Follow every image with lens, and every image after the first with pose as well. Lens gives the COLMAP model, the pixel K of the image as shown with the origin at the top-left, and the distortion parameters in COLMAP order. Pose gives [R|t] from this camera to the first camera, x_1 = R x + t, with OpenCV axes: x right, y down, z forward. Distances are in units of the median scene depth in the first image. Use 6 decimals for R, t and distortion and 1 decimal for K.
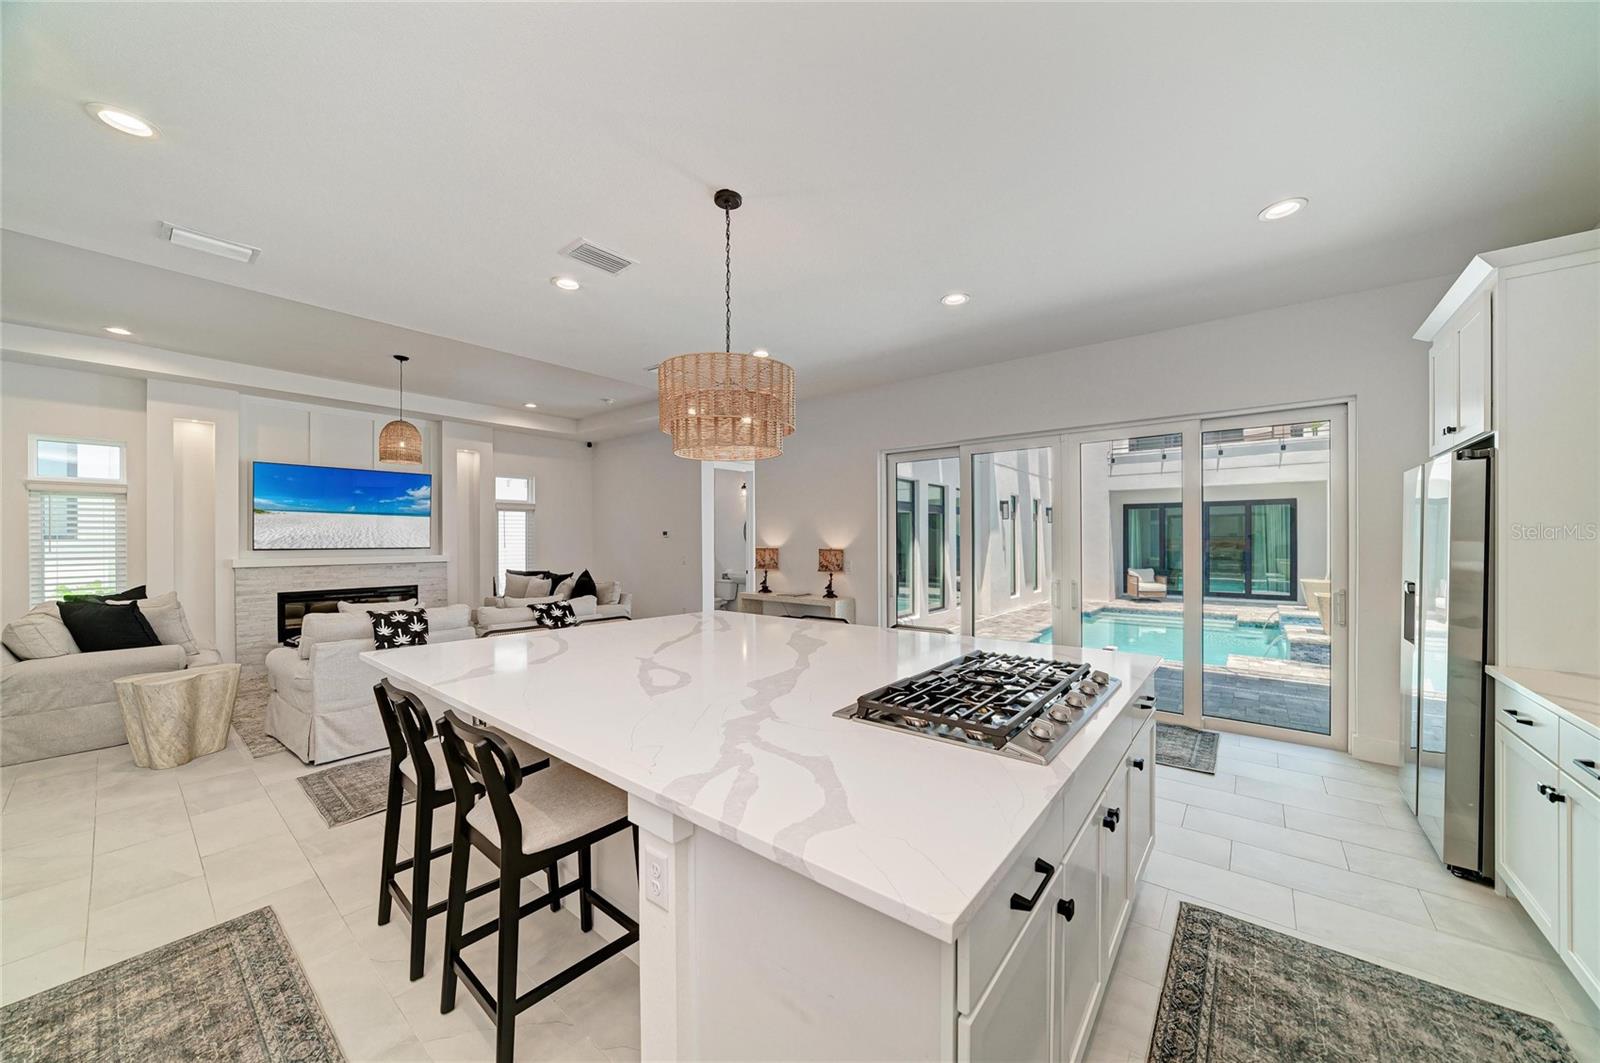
lens RADIAL K [[563.9, 0, 797.8], [0, 563.9, 541.4], [0, 0, 1]] dist [-0.002403, -0.000029]
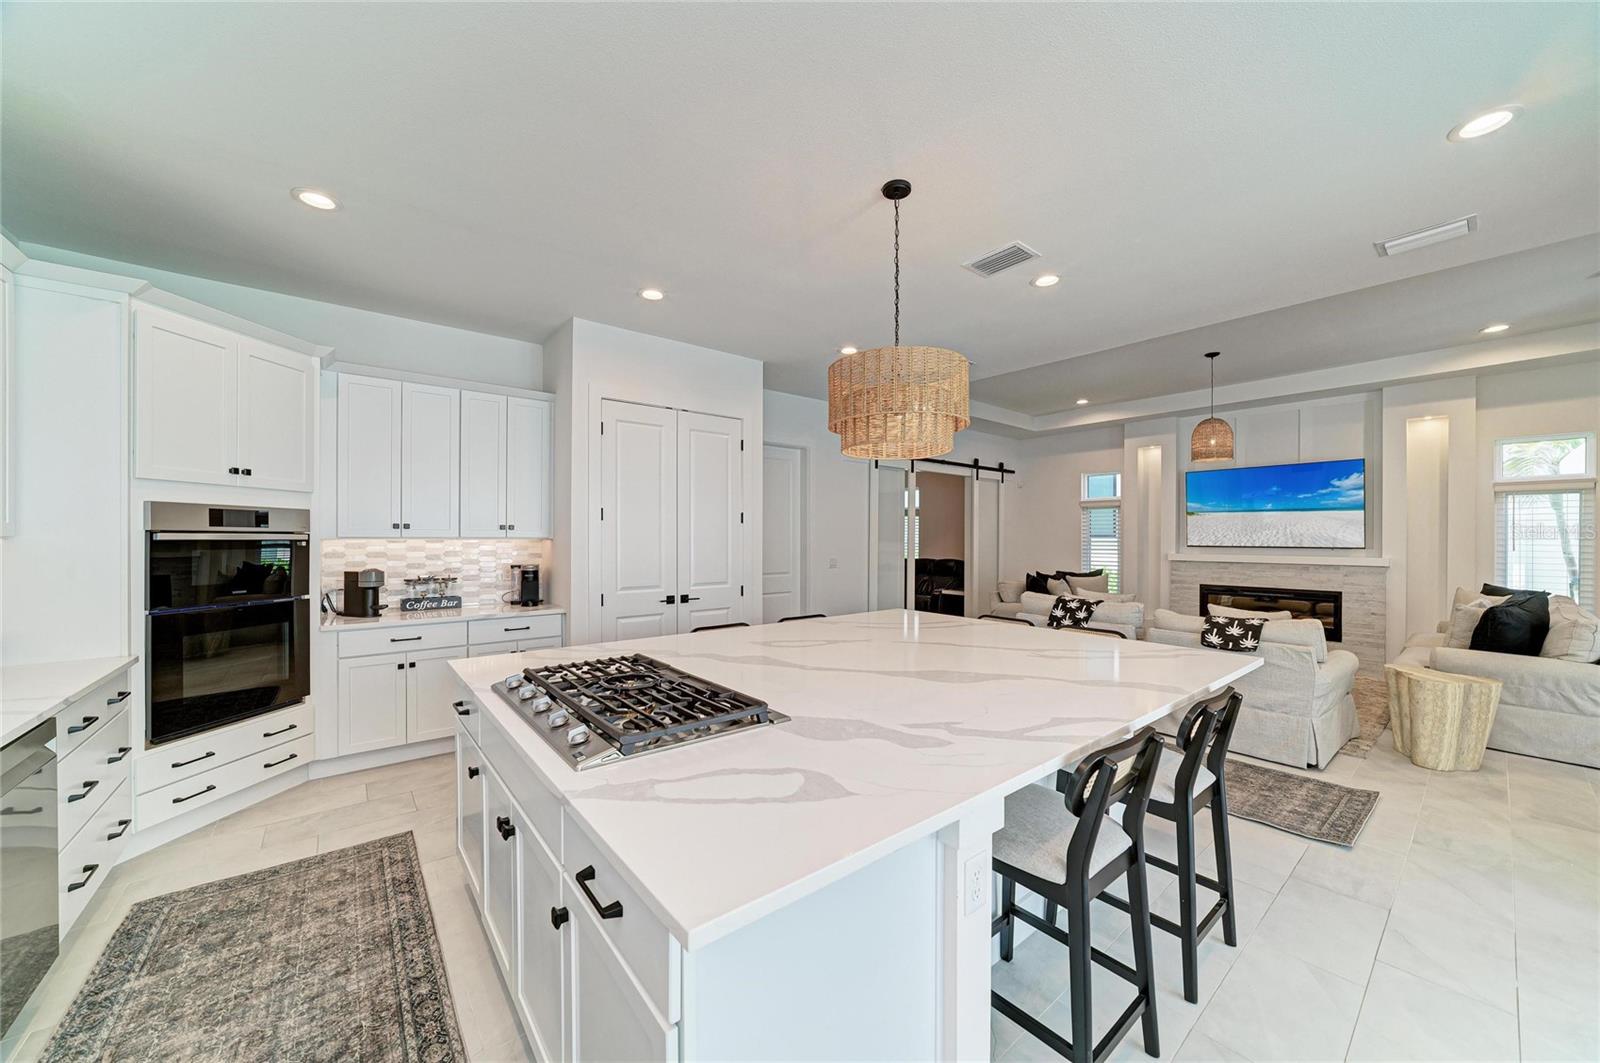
lens RADIAL K [[563.9, 0, 799.2], [0, 563.9, 532.2], [0, 0, 1]] dist [-0.002403, -0.000029]
pose [[-0.203641, -0.005771, -0.979029, 0.356218], [-0.006197, 0.999970, -0.004605, -0.004315], [0.979026, 0.005129, -0.203670, 0.427470]]
